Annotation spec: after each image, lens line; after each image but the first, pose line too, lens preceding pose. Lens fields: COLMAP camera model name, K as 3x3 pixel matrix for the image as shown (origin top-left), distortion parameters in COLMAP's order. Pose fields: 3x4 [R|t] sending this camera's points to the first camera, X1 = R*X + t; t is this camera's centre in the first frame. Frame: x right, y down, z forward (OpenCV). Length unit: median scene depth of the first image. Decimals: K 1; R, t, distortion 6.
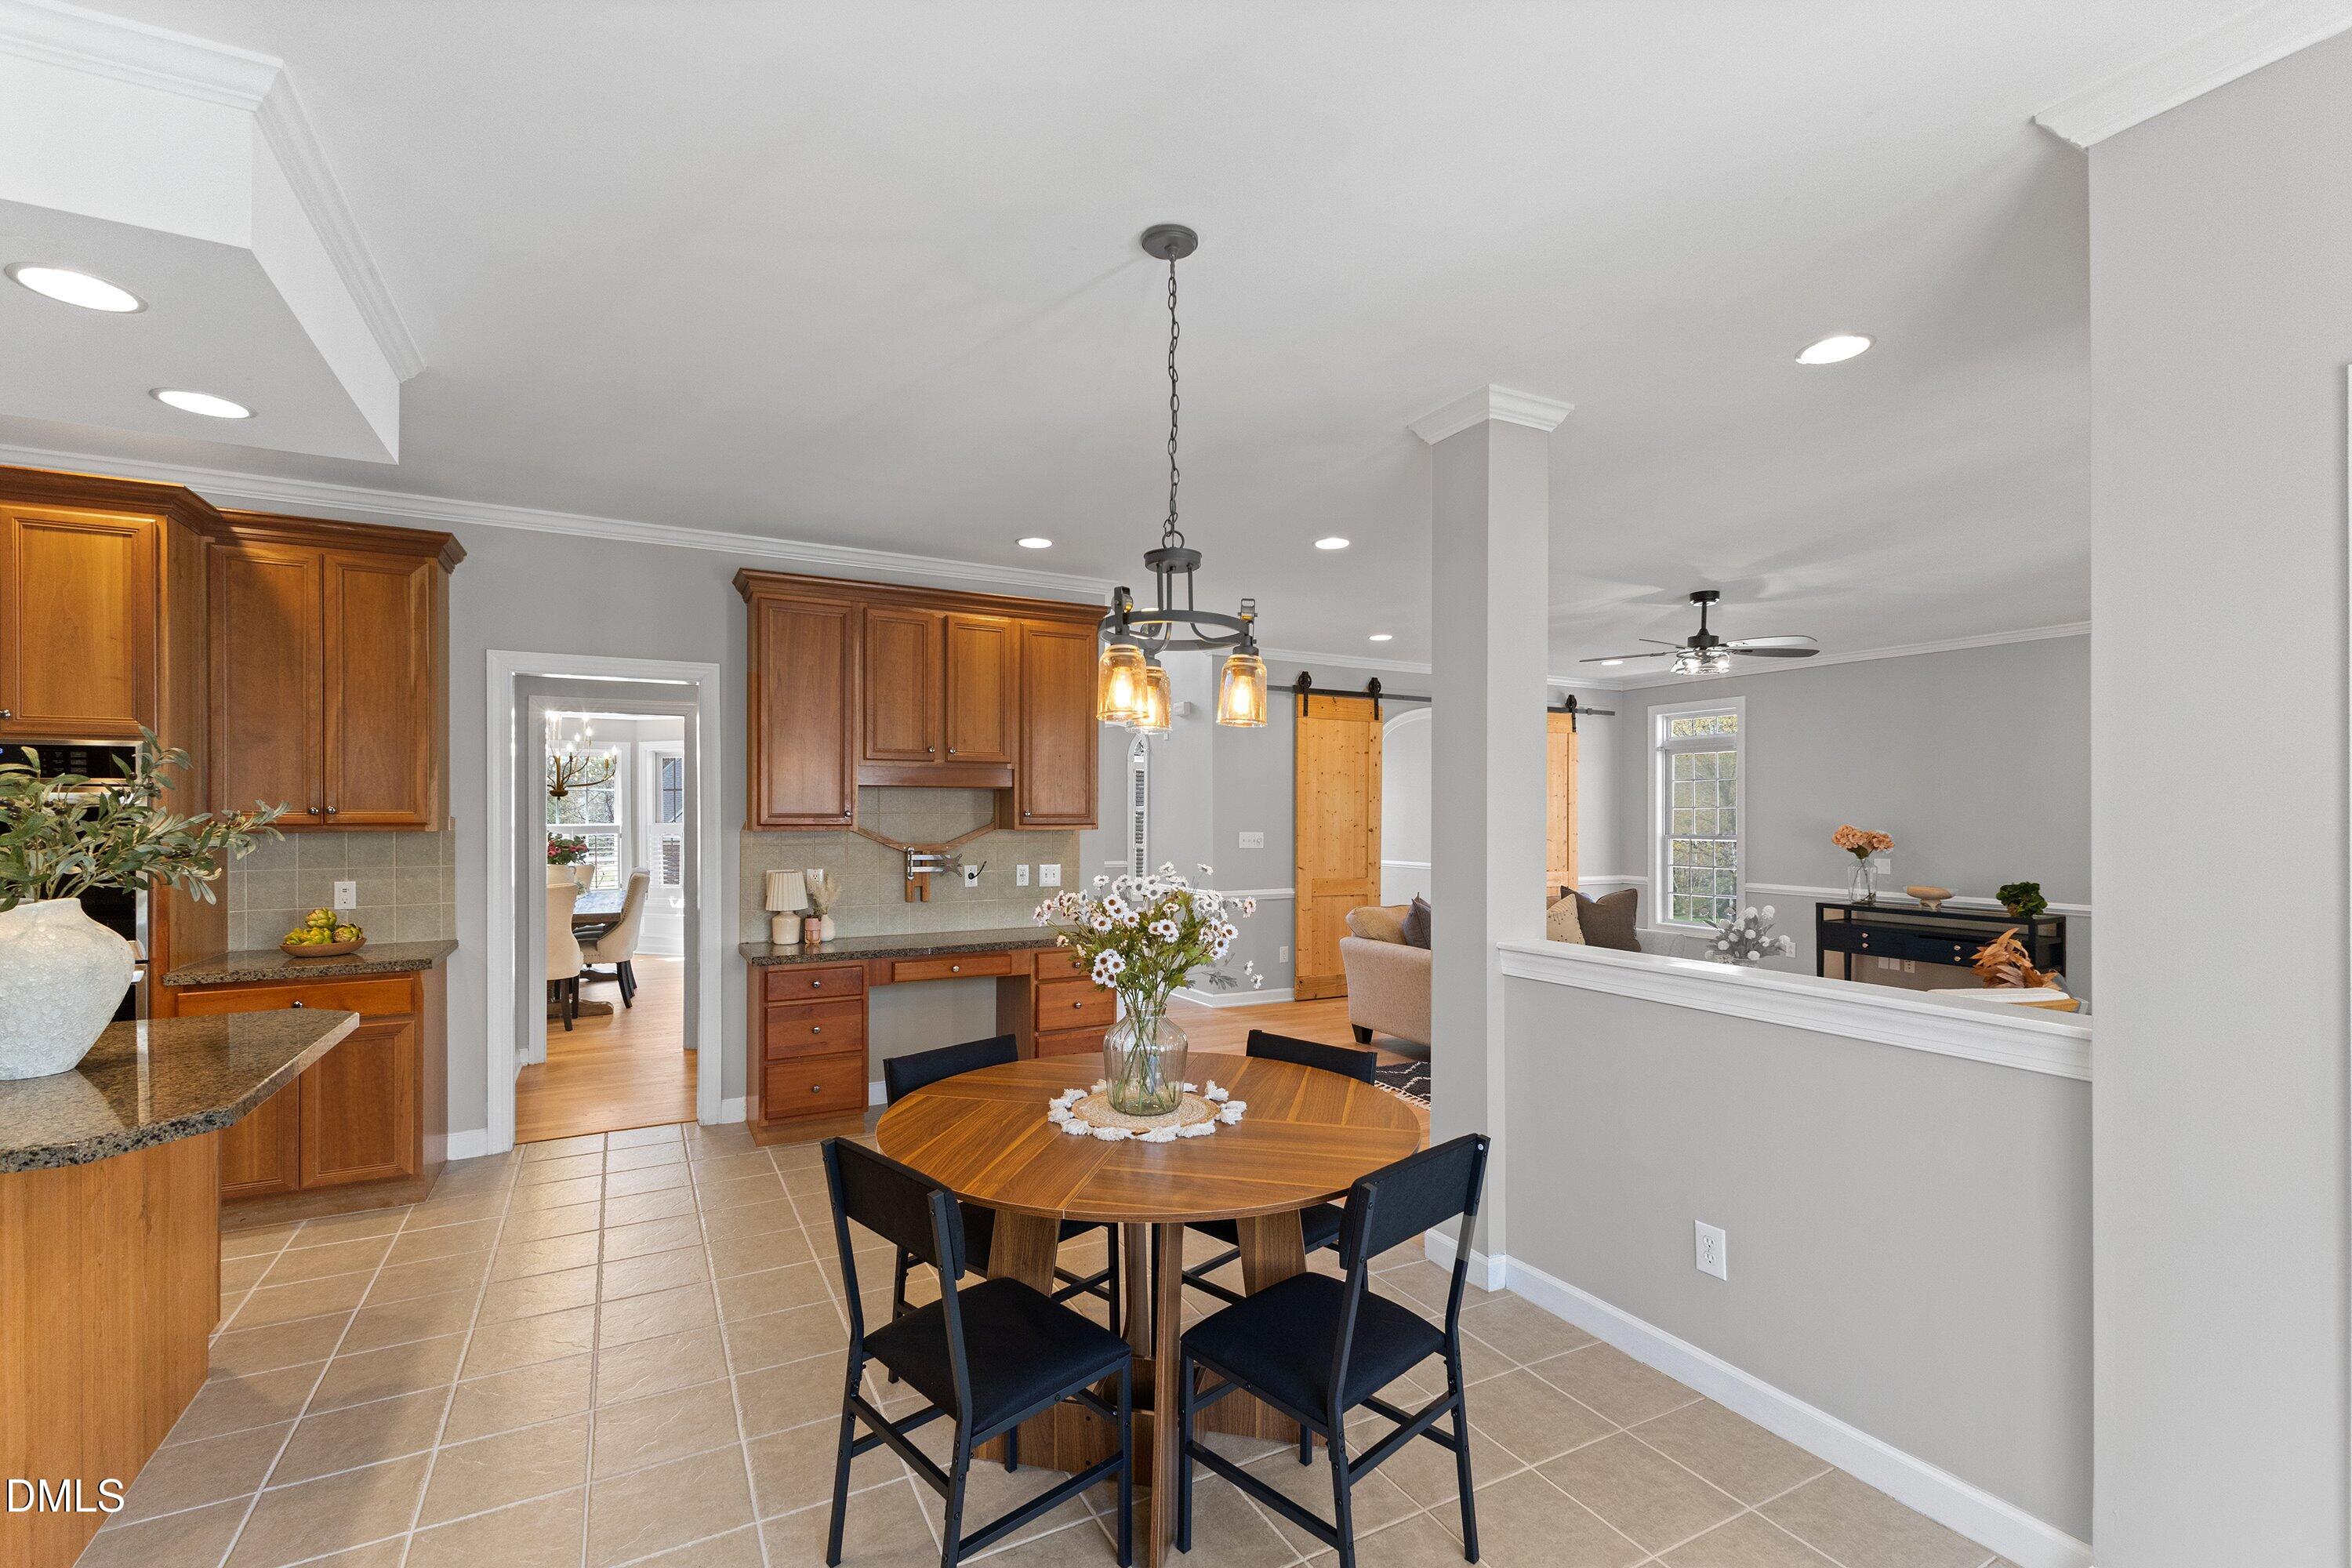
lens RADIAL K [[1024.2, 0, 1164.5], [0, 1024.2, 814.6], [0, 0, 1]] dist [-0.001474, 0.006937]
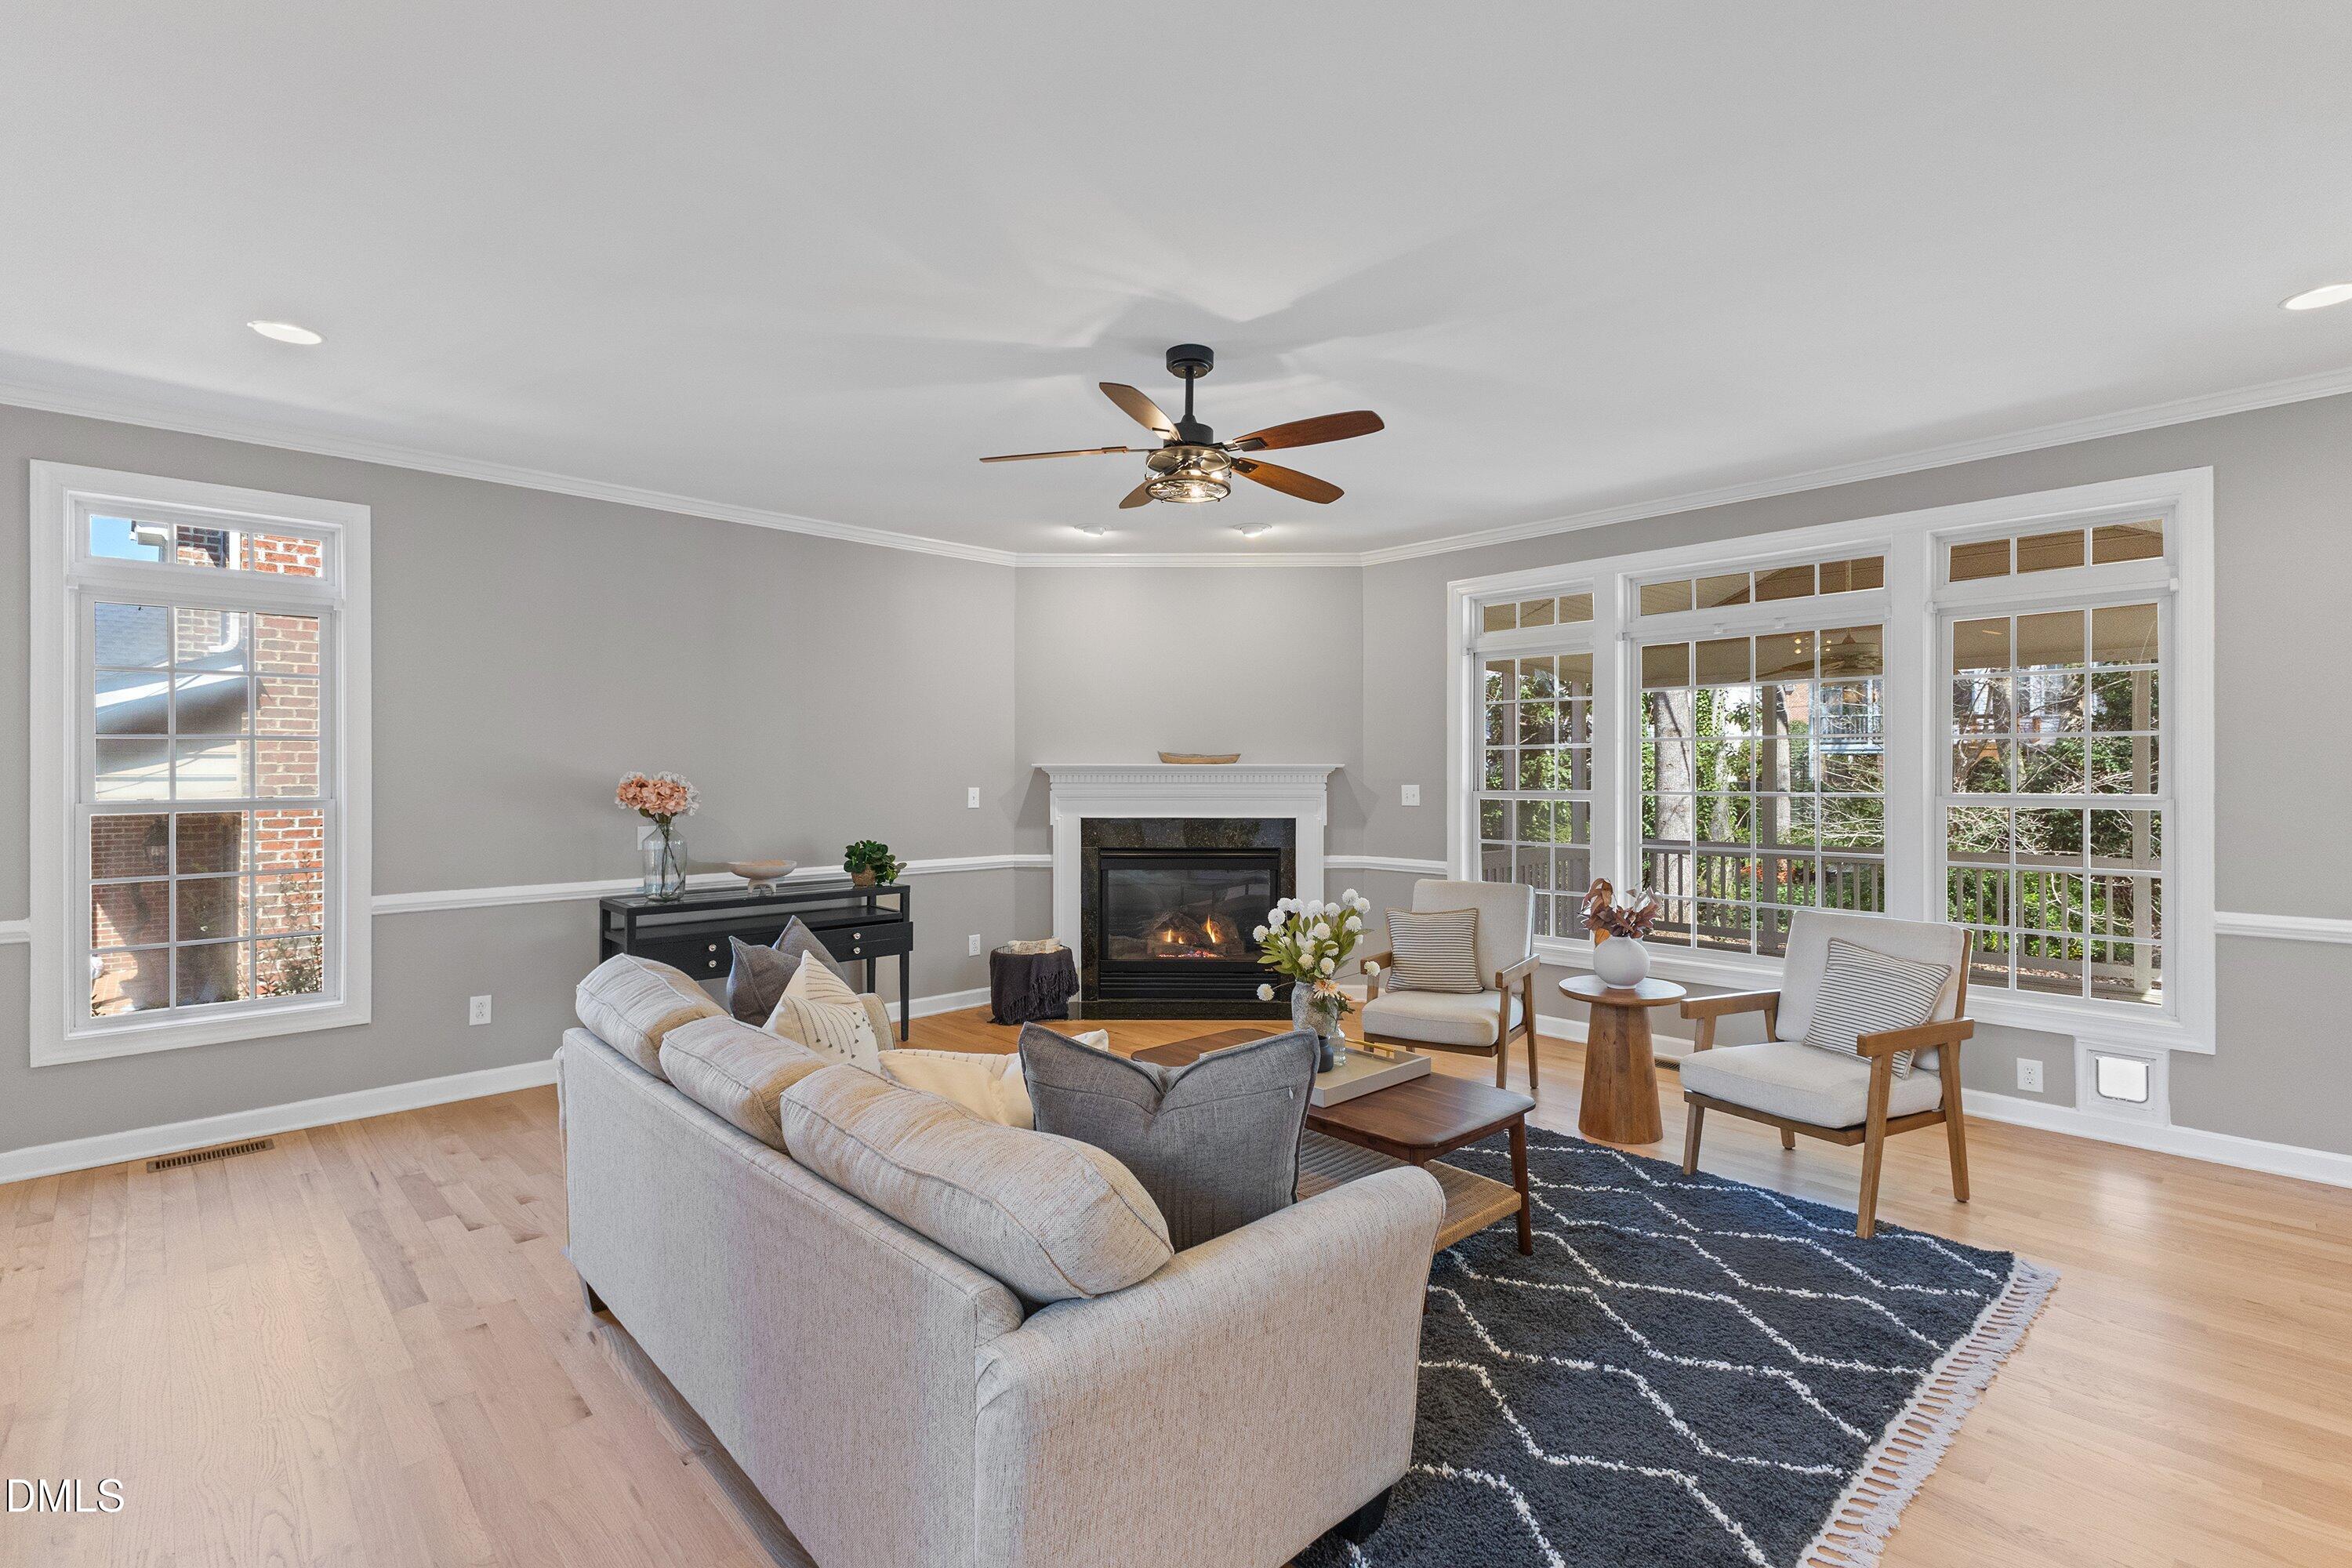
lens RADIAL K [[1063.3, 0, 1178.3], [0, 1063.3, 763.0], [0, 0, 1]] dist [0.010337, 0.000042]
pose [[-0.276349, 0.006215, 0.961037, -0.020908], [0.001534, 0.999981, -0.006026, 0.009167], [-0.961056, -0.000191, -0.276353, 0.883156]]
